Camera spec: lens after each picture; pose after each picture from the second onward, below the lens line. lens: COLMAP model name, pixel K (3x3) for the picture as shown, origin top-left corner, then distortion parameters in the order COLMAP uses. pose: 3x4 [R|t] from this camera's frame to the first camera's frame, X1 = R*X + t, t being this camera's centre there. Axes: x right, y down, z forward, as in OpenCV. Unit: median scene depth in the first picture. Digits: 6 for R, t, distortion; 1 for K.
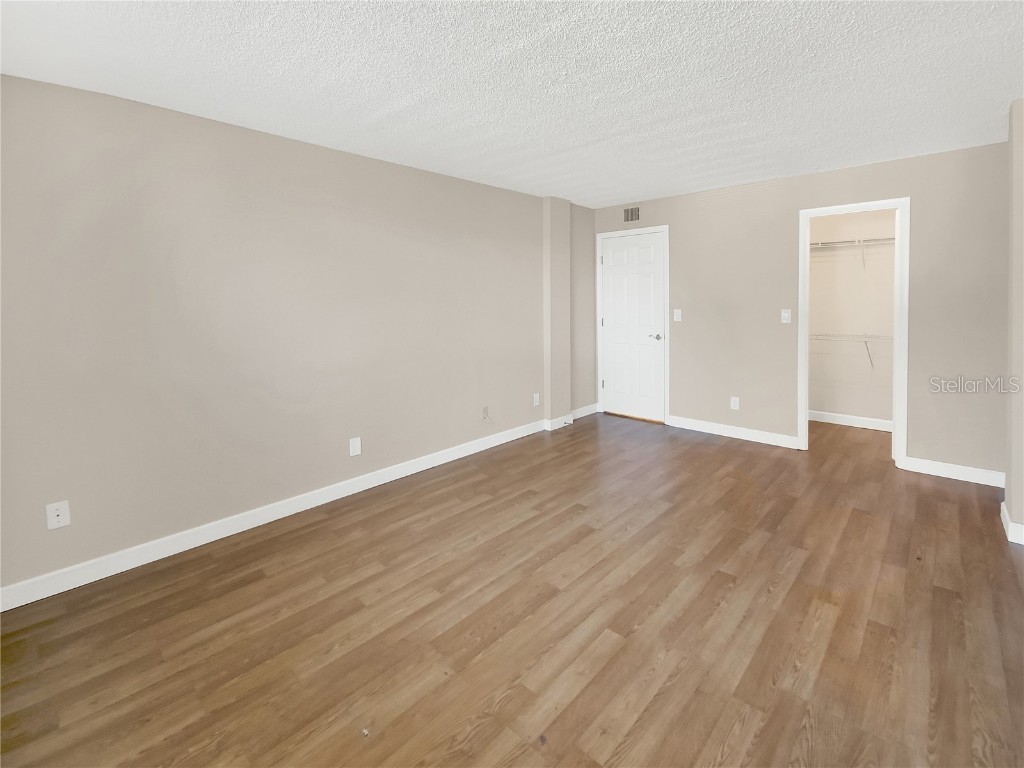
lens RADIAL K [[455.3, 0, 504.0], [0, 455.3, 326.9], [0, 0, 1]] dist [0.000342, -0.000945]
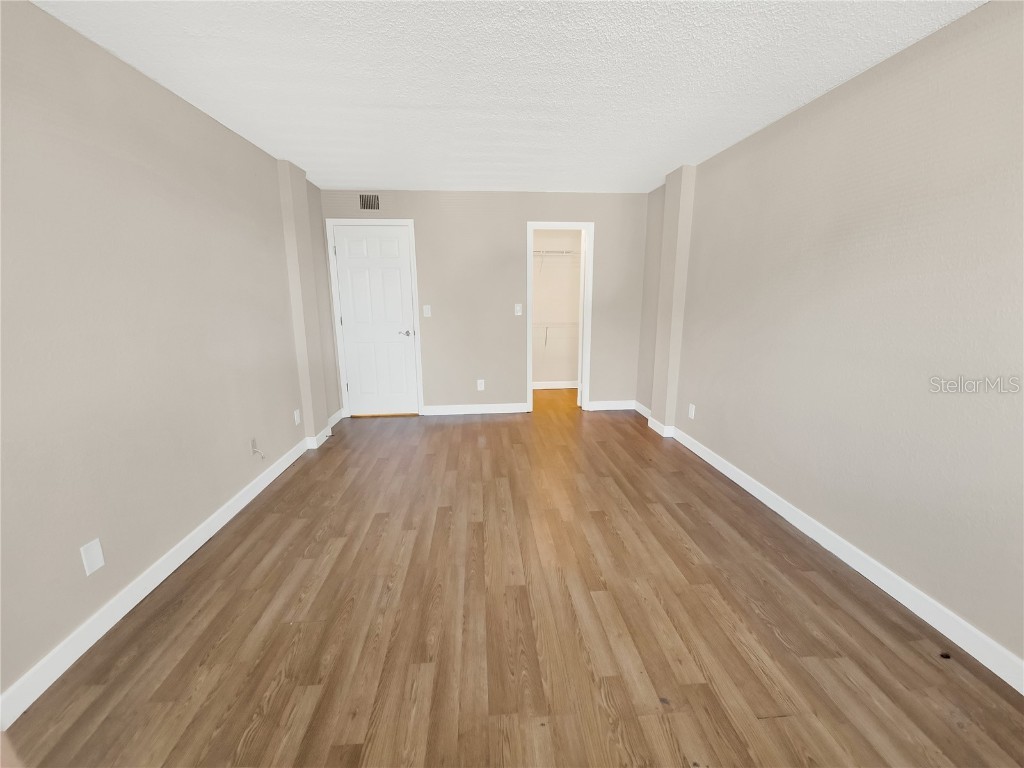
lens RADIAL K [[428.4, 0, 512.0], [0, 428.4, 384.0], [0, 0, 1]] dist [0.013316, -0.000409]
pose [[0.666415, -0.146536, 0.731039, -0.485109], [0.043236, 0.986441, 0.158317, -0.016167], [-0.744326, -0.073897, 0.663715, 0.384021]]
